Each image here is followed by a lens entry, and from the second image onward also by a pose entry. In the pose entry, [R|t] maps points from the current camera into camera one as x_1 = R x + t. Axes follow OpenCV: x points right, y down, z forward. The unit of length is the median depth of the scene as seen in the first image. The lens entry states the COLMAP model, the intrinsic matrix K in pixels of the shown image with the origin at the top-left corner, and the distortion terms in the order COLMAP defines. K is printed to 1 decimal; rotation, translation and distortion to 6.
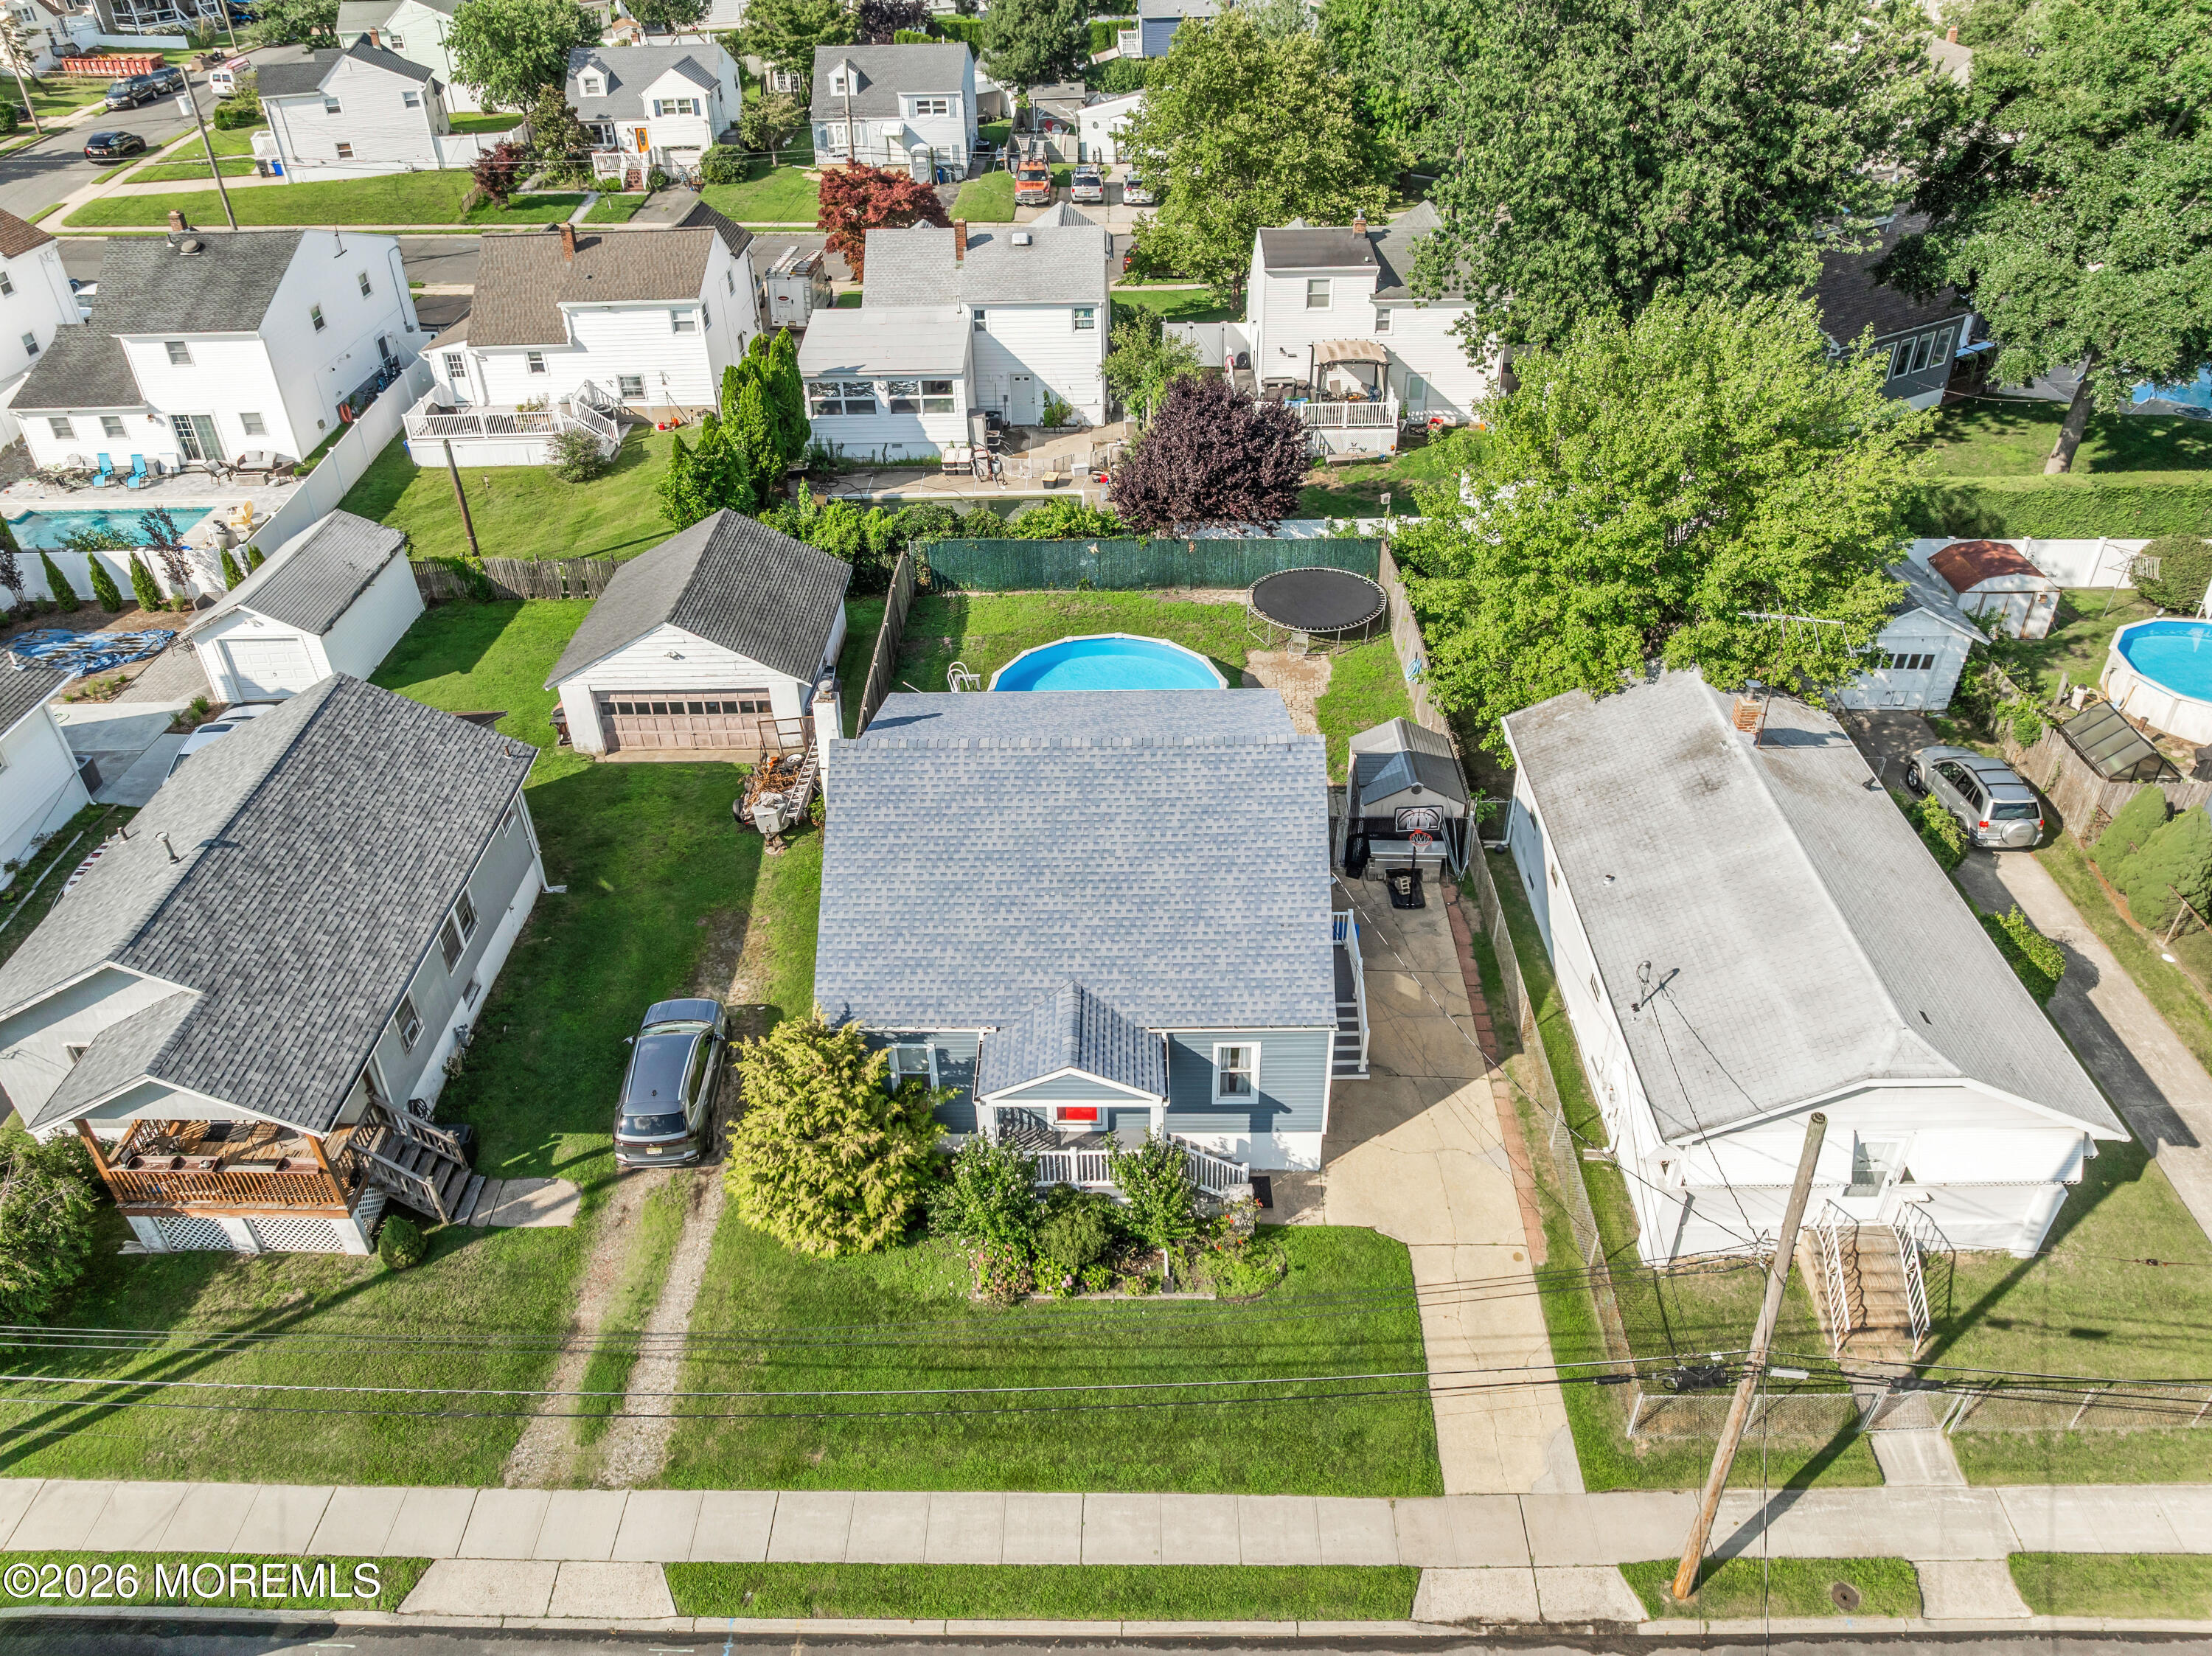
lens RADIAL K [[1553.6, 0, 1106.0], [0, 1553.6, 828.0], [0, 0, 1]] dist [-0.007565, -0.041354]
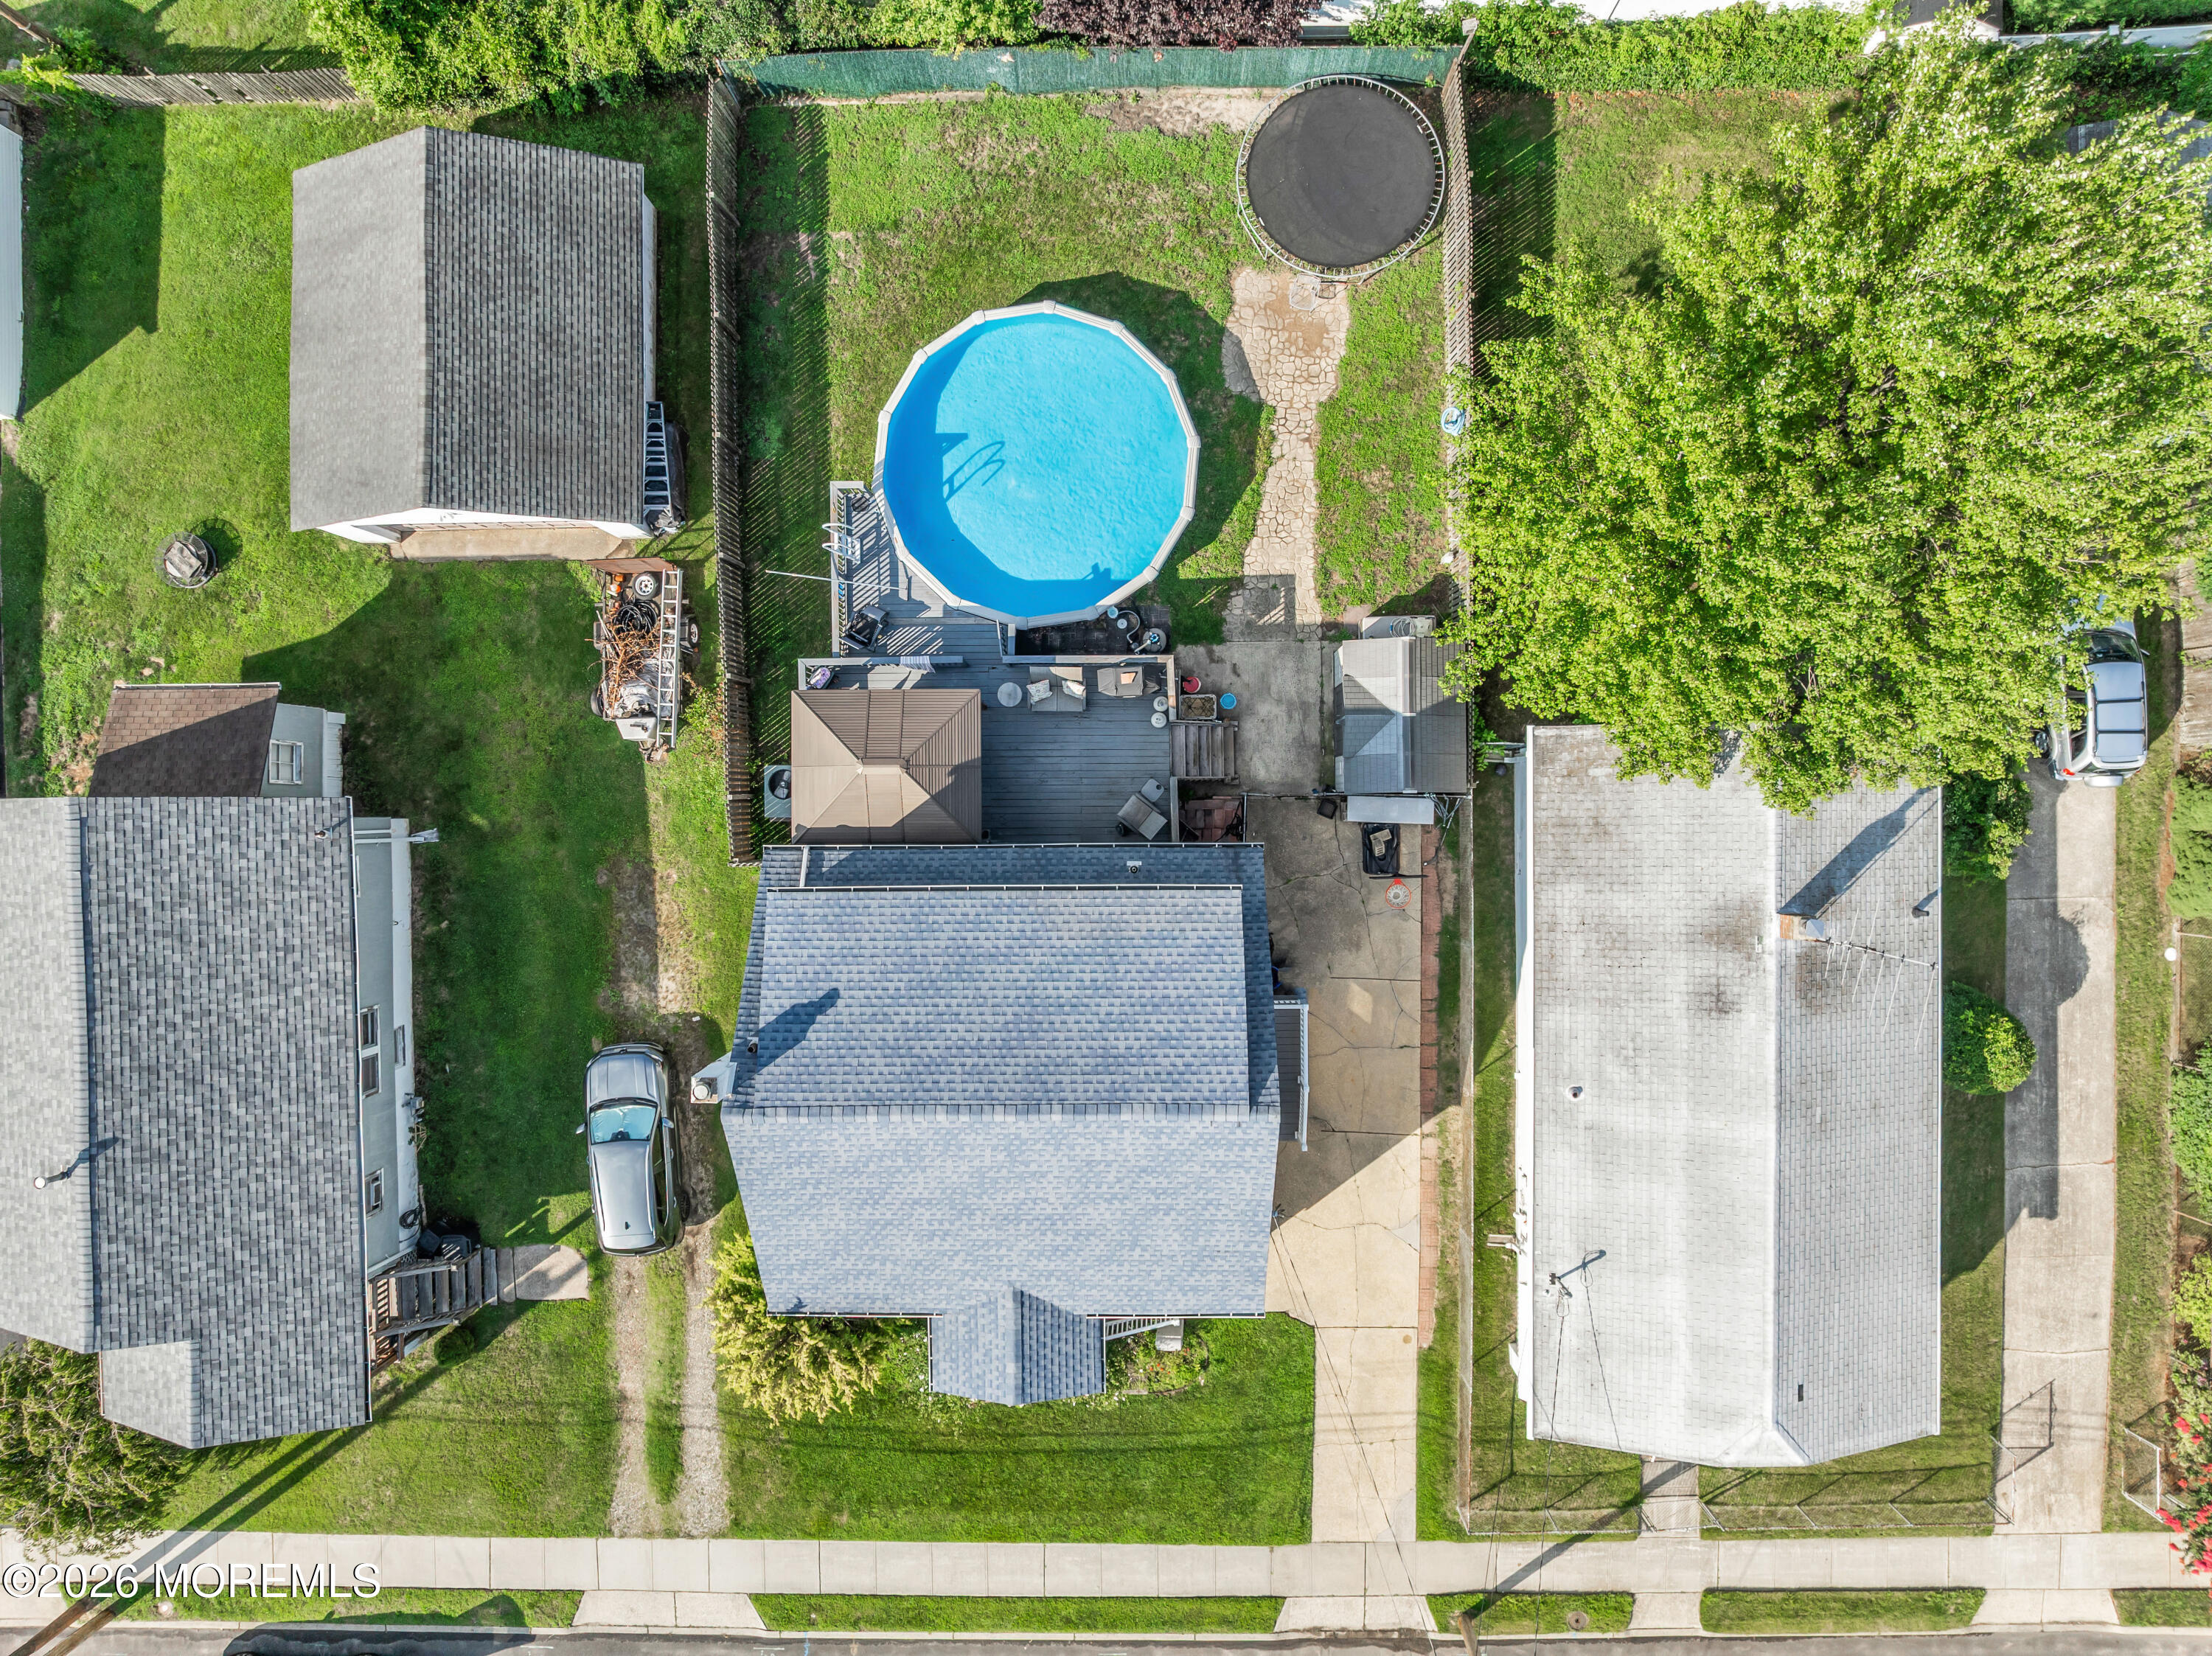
lens RADIAL K [[1539.2, 0, 1106.0], [0, 1539.2, 828.0], [0, 0, 1]] dist [-0.036619, 0.002015]
pose [[0.999766, -0.021482, -0.002363, 0.050598], [0.014215, 0.571273, 0.820637, -0.925786], [-0.016279, -0.820479, 0.571445, 0.679936]]
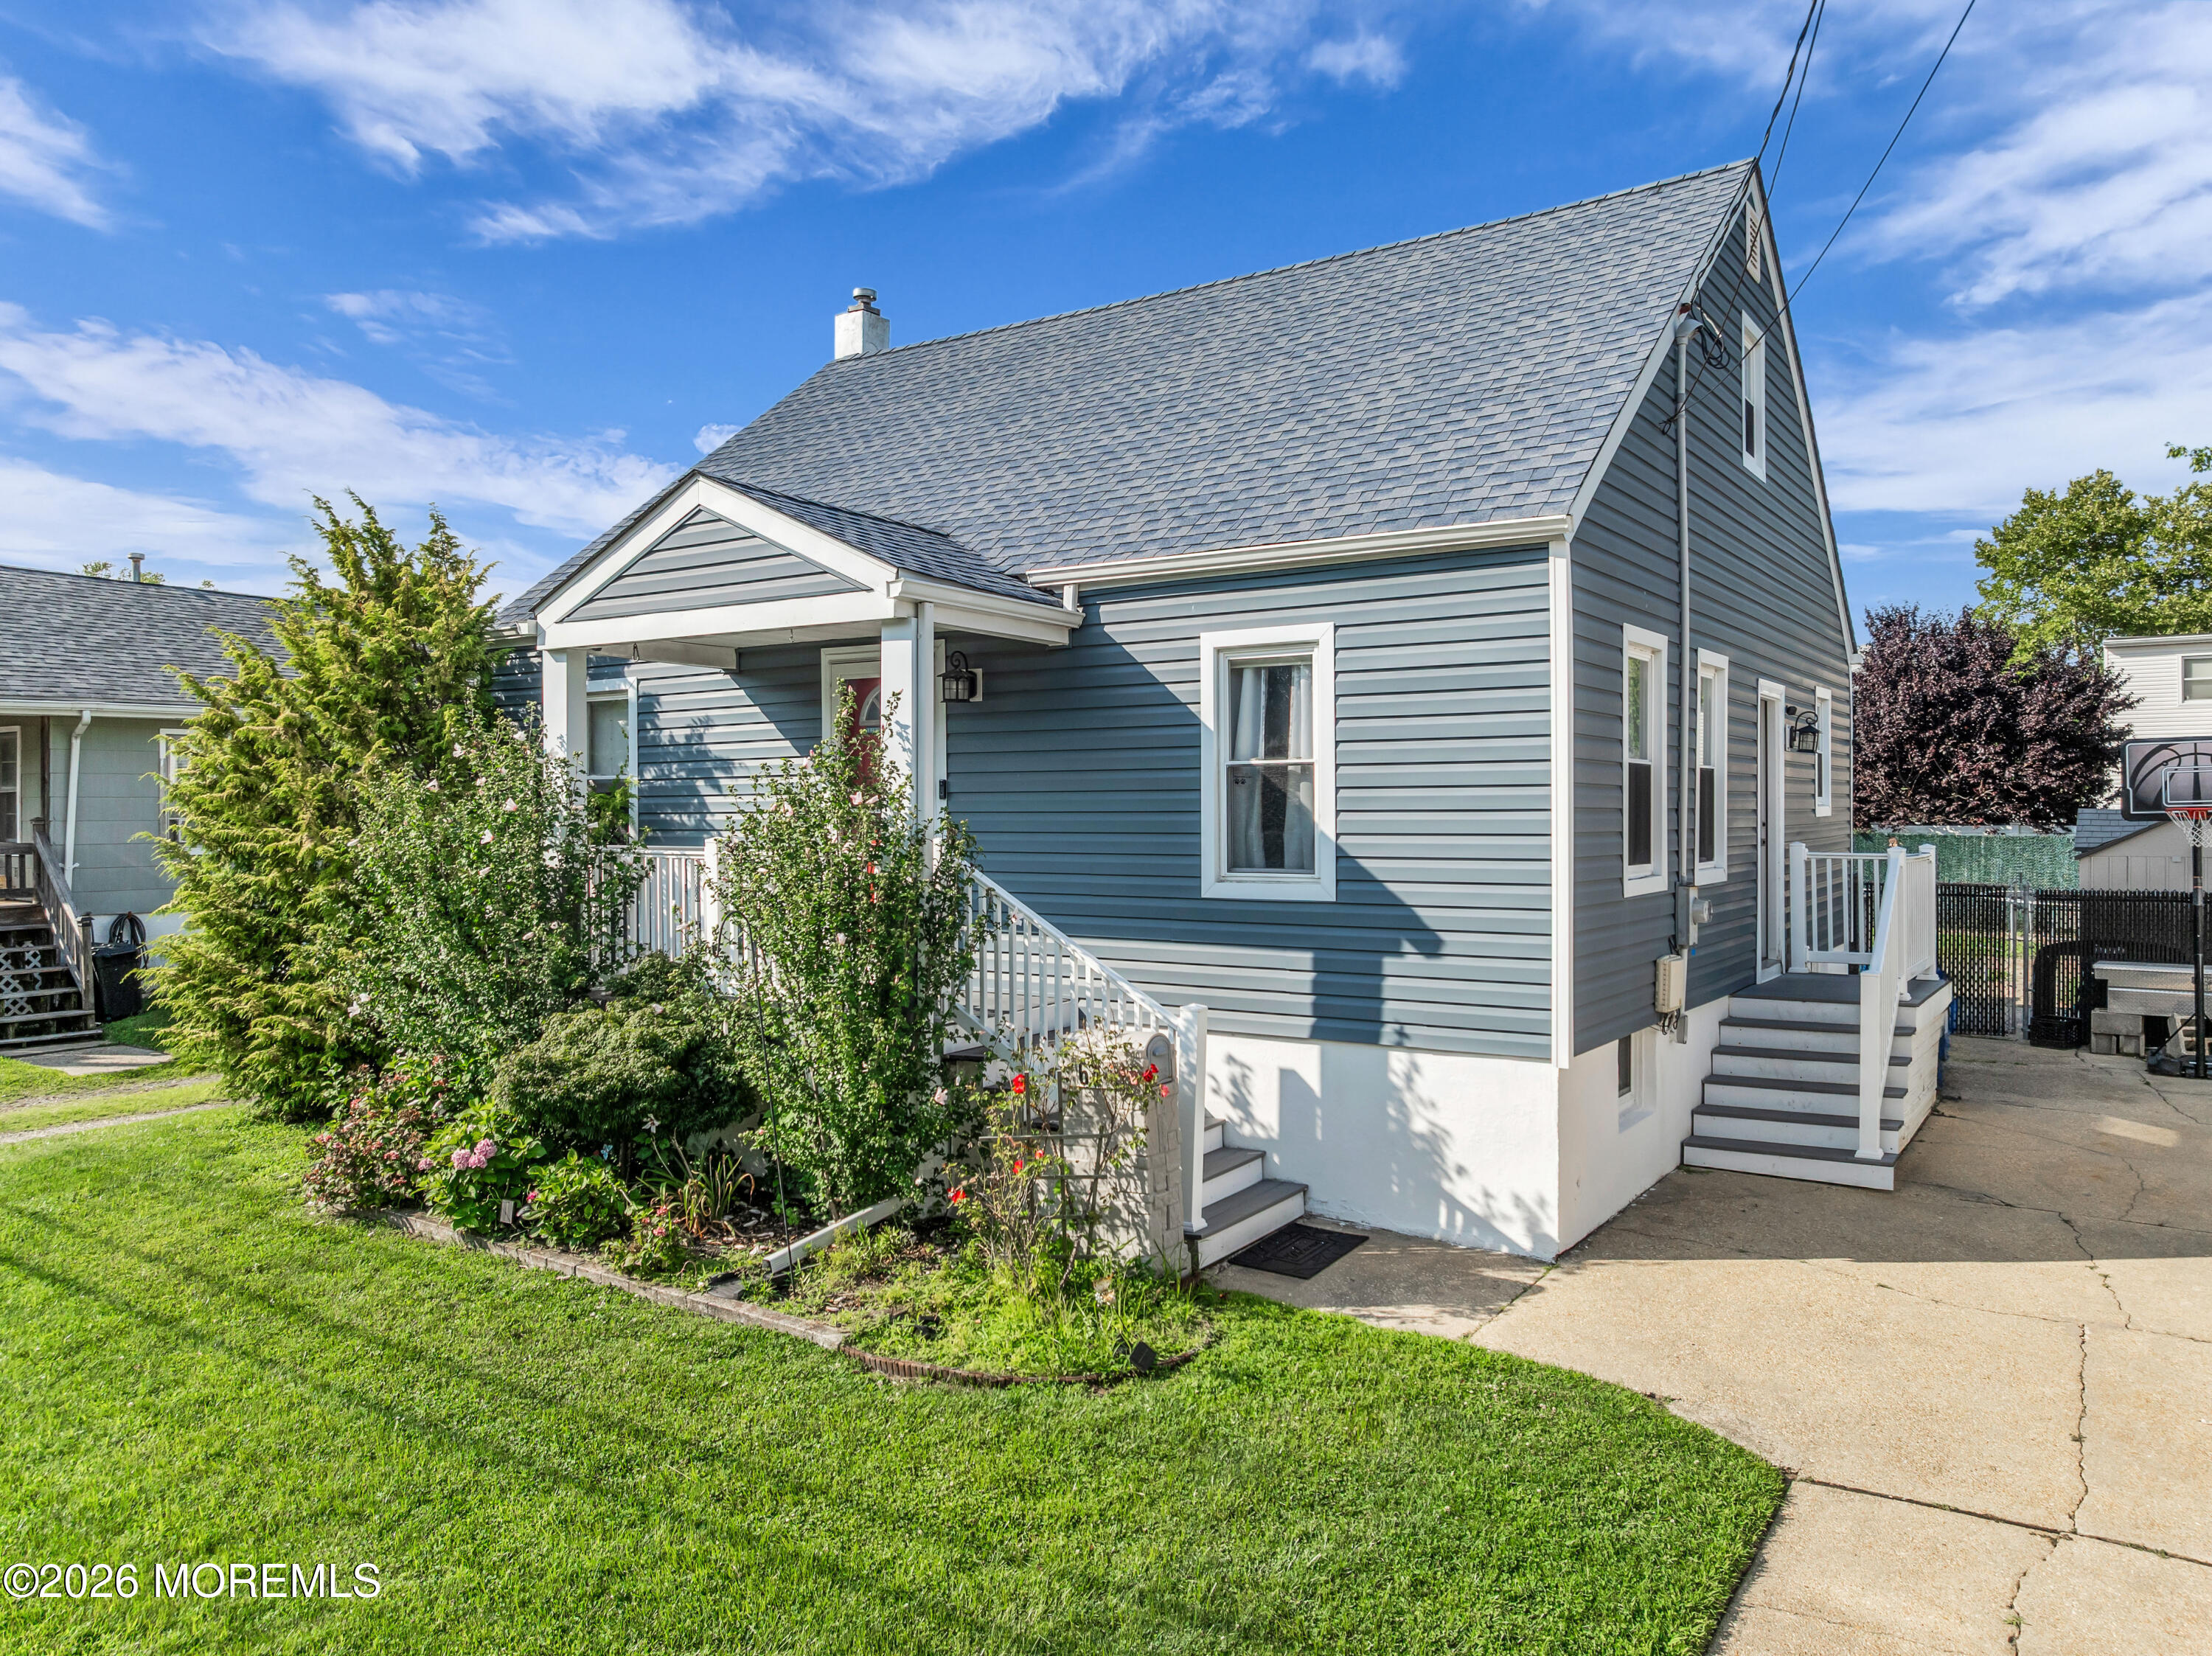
lens RADIAL K [[1553.6, 0, 1106.0], [0, 1553.6, 828.0], [0, 0, 1]] dist [-0.007565, -0.041354]
pose [[0.828550, 0.013578, -0.559750, 0.240208], [-0.331099, 0.818068, -0.470253, 0.336908], [0.451529, 0.574961, 0.682306, 0.805479]]
